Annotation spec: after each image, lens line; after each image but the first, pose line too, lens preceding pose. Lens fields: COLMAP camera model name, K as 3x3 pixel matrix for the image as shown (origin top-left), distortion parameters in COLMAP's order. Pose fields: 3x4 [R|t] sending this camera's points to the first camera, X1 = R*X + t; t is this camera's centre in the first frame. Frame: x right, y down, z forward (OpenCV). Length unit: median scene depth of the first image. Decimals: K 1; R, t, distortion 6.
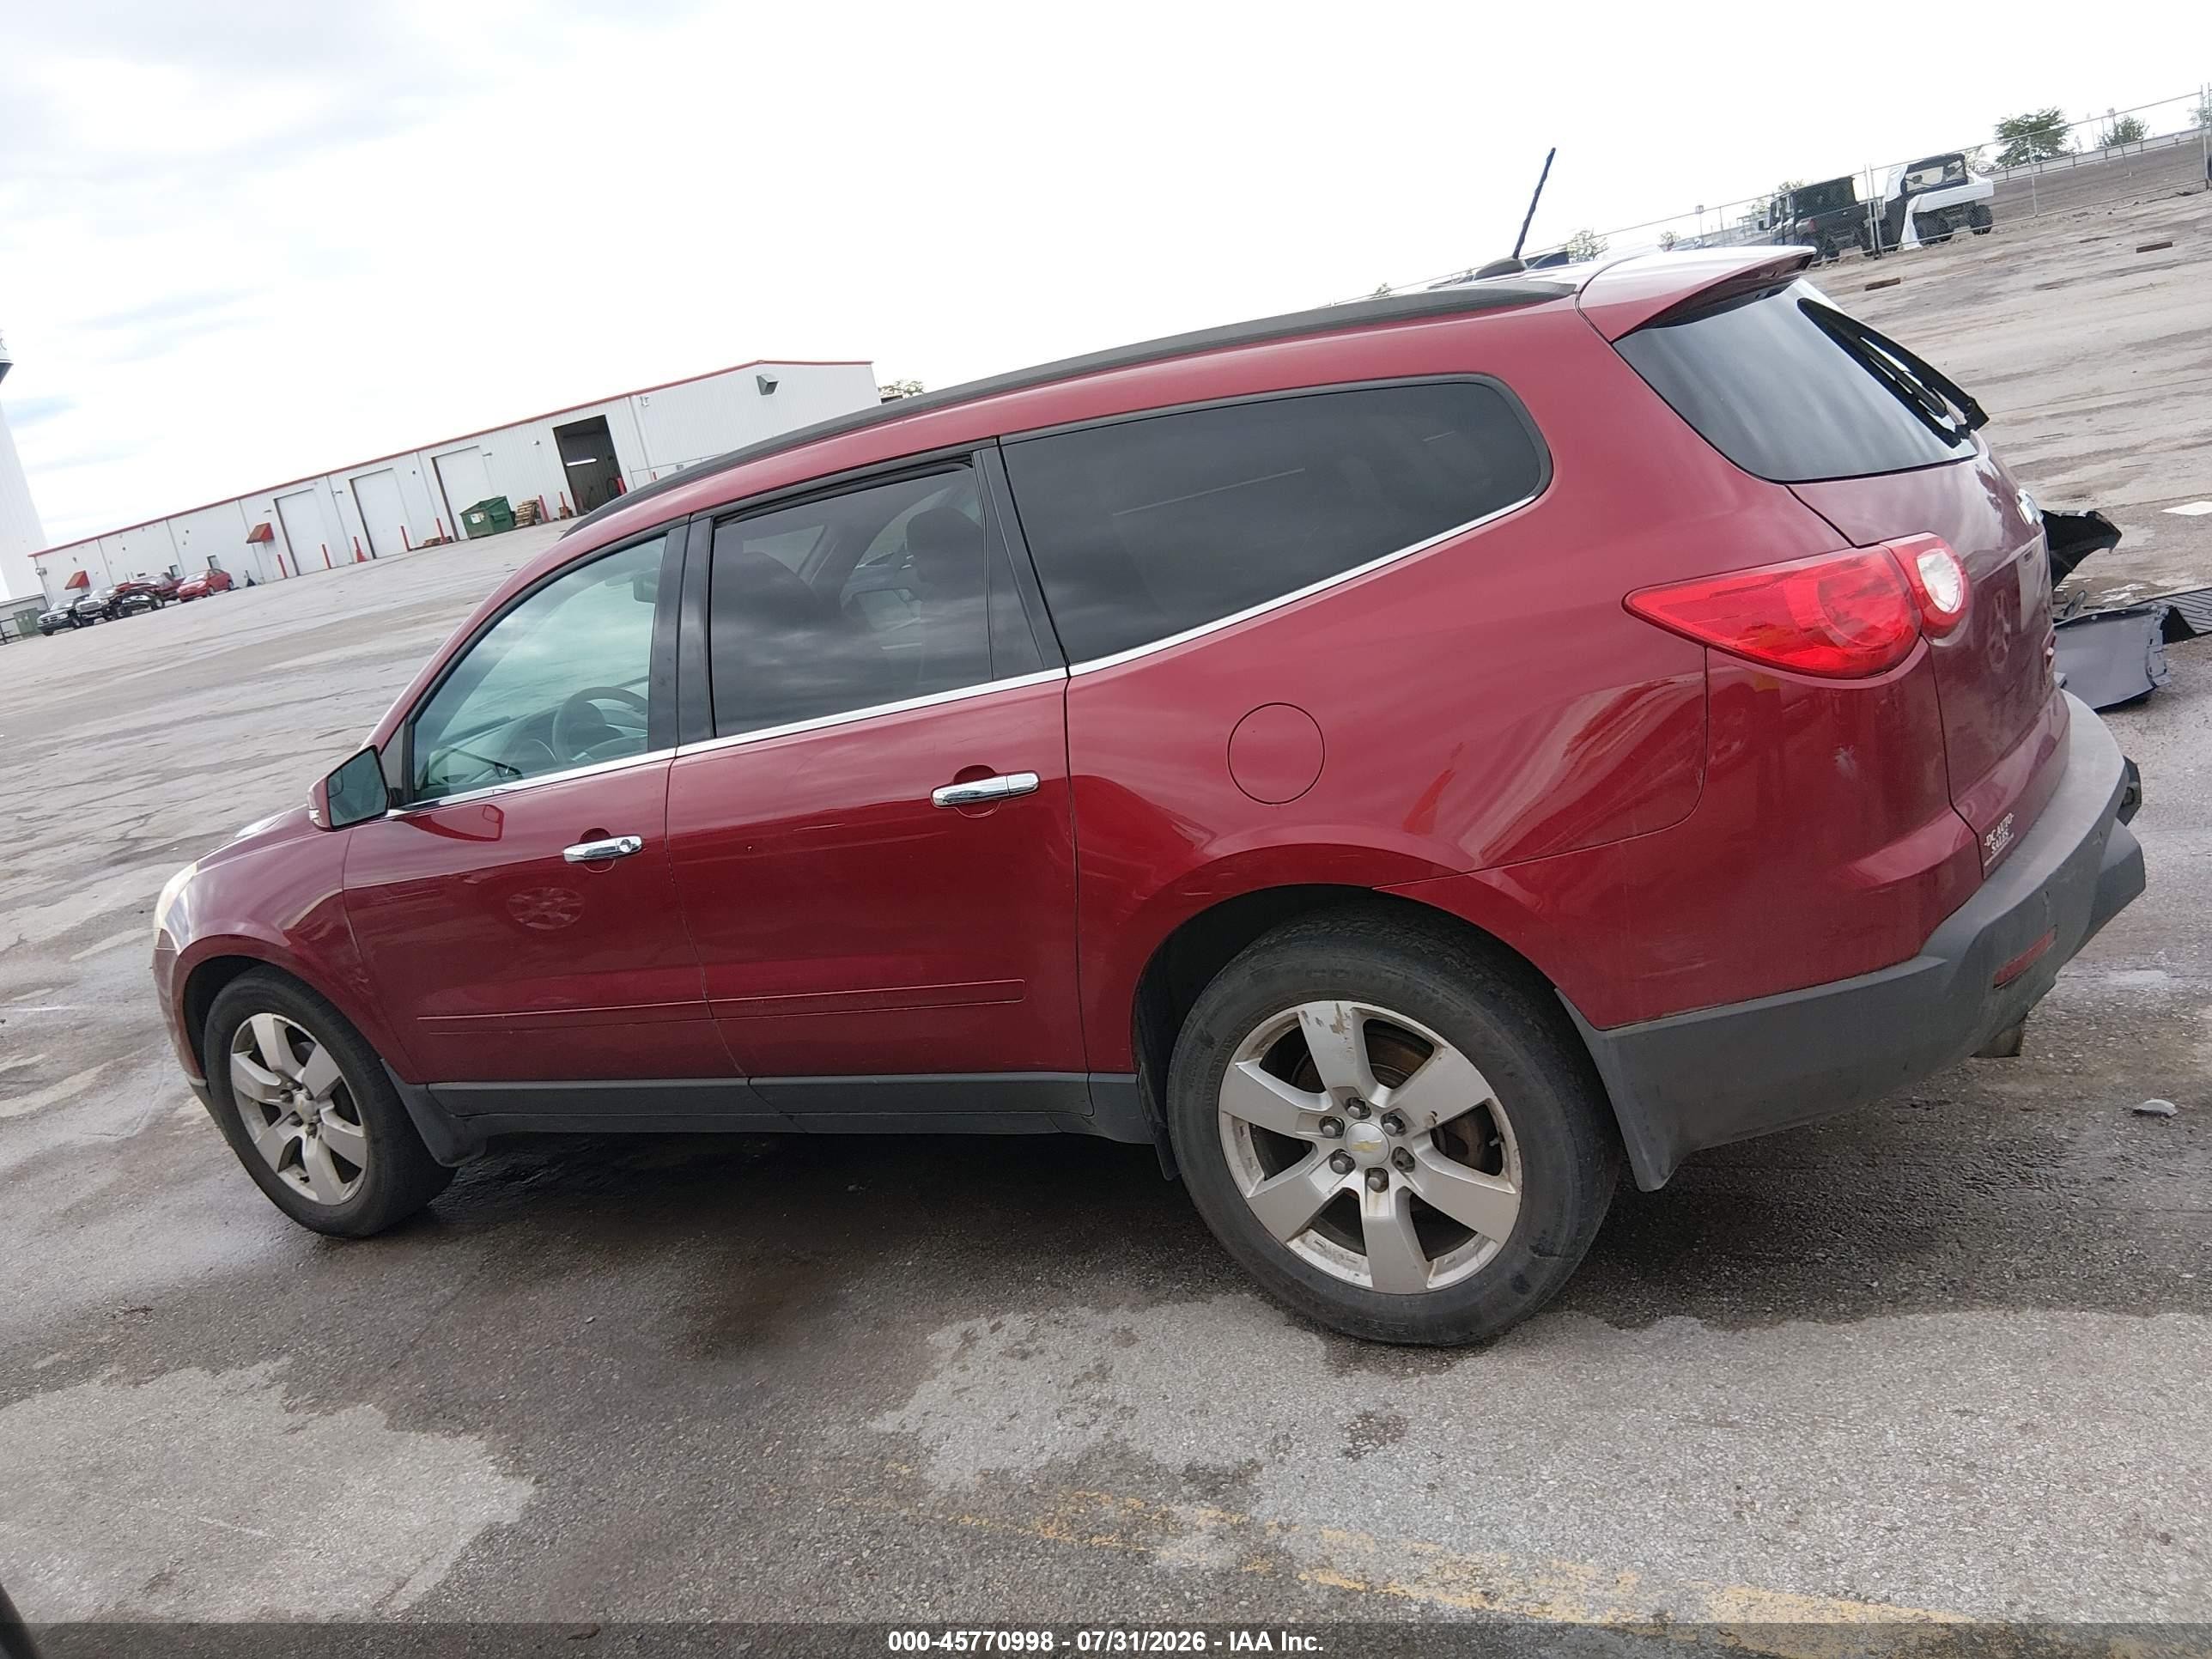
lens RADIAL K [[1698.5, 0, 1119.1], [0, 1698.5, 818.0], [0, 0, 1]] dist [0.120408, -0.226296]
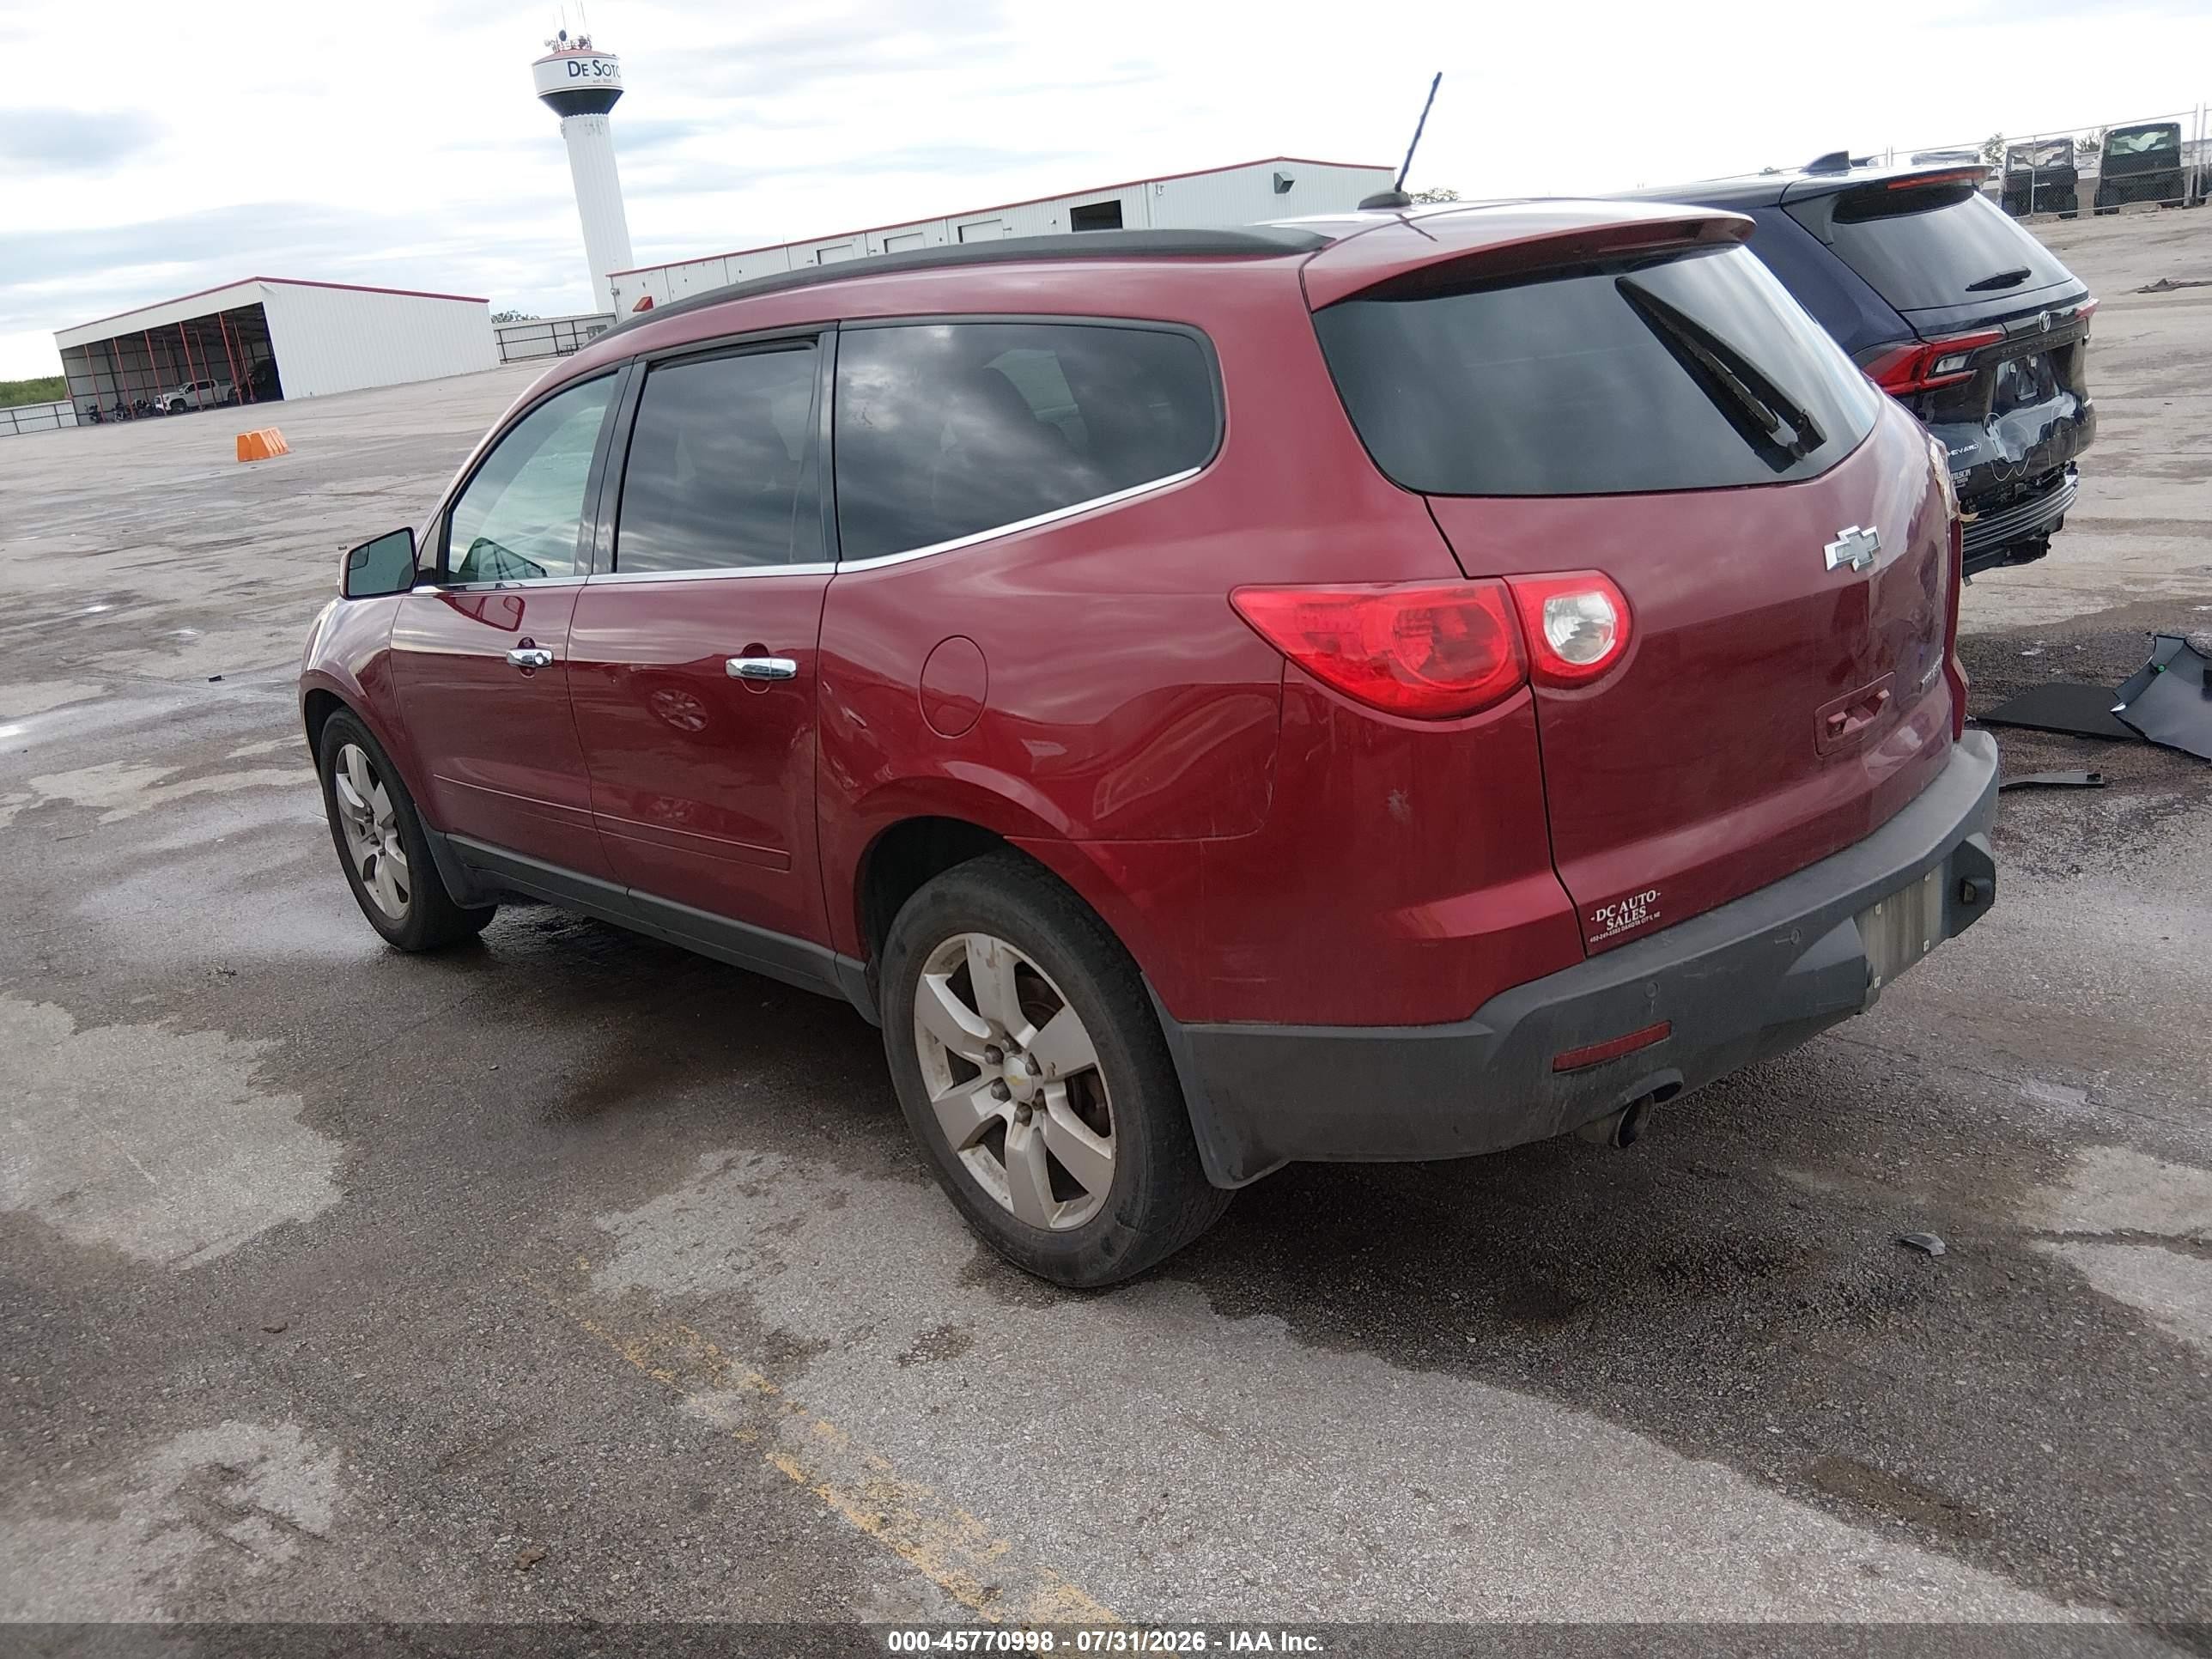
lens RADIAL K [[1698.5, 0, 1119.1], [0, 1698.5, 818.0], [0, 0, 1]] dist [0.120408, -0.226296]
pose [[0.948769, 0.190582, -0.252024, 0.421358], [-0.163312, 0.978596, 0.125217, -0.096039], [0.270493, -0.077643, 0.959586, 0.055179]]
